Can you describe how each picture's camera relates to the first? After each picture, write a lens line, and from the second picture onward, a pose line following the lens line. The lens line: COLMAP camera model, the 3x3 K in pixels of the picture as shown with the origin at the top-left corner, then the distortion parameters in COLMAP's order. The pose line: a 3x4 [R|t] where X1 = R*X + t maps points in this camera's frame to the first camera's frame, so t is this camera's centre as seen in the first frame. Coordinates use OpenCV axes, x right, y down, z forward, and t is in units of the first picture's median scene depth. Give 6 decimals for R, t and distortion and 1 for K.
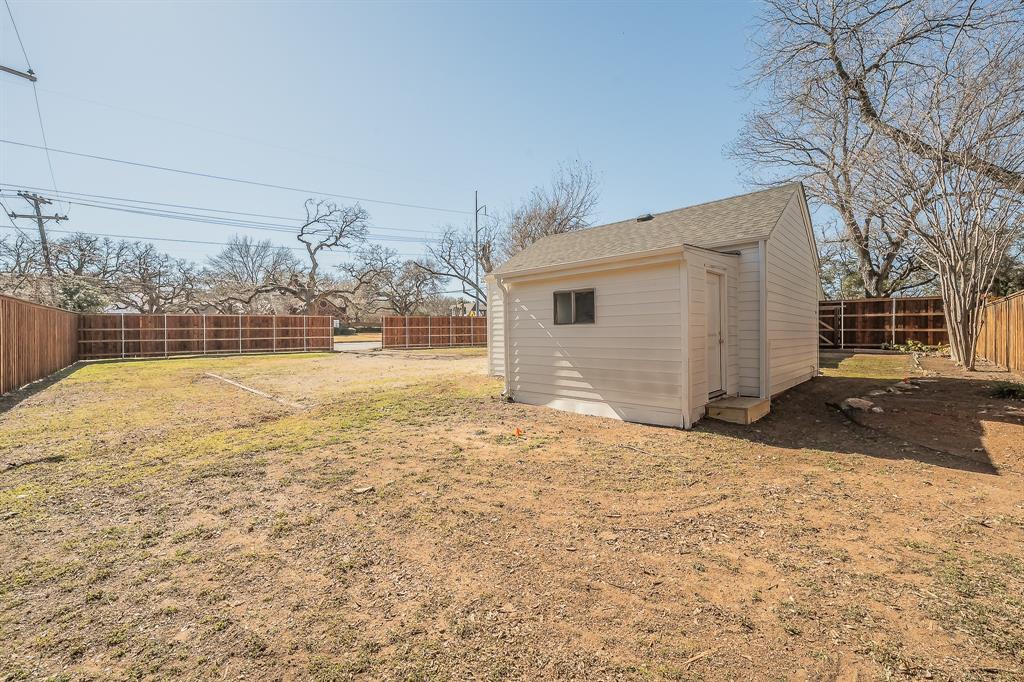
lens RADIAL K [[414.0, 0, 508.0], [0, 414.0, 337.1], [0, 0, 1]] dist [-0.003383, 0.000323]
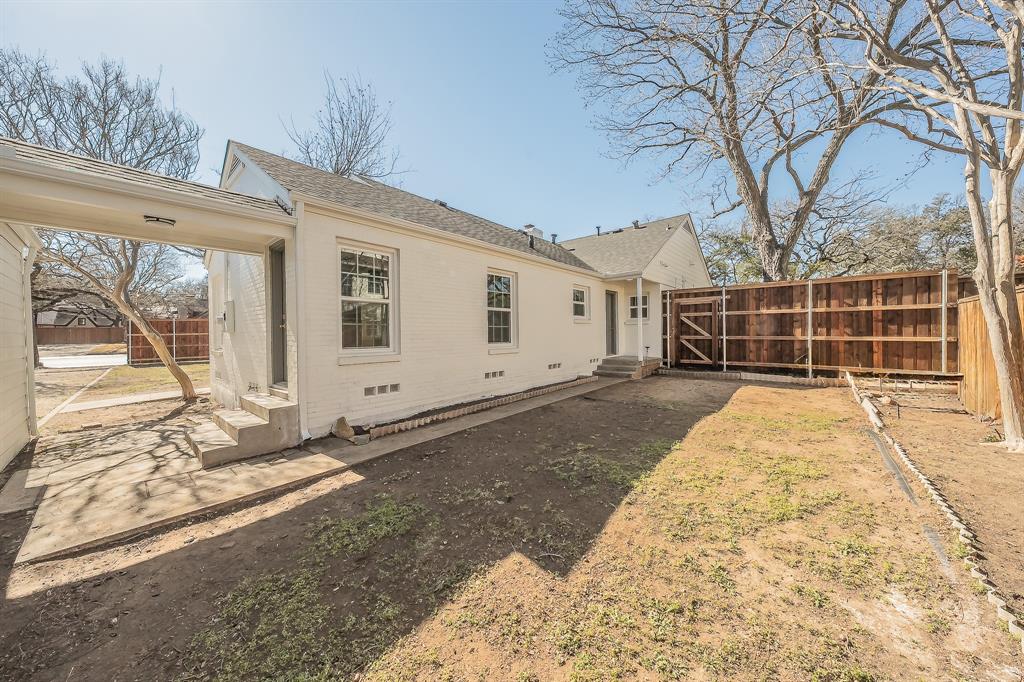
lens RADIAL K [[355.3, 0, 508.4], [0, 355.3, 333.7], [0, 0, 1]] dist [-0.002250, 0.000074]
pose [[0.997981, -0.012207, 0.062326, 0.360363], [0.012526, 0.999910, -0.004743, -0.018181], [-0.062263, 0.005515, 0.998045, 0.395121]]
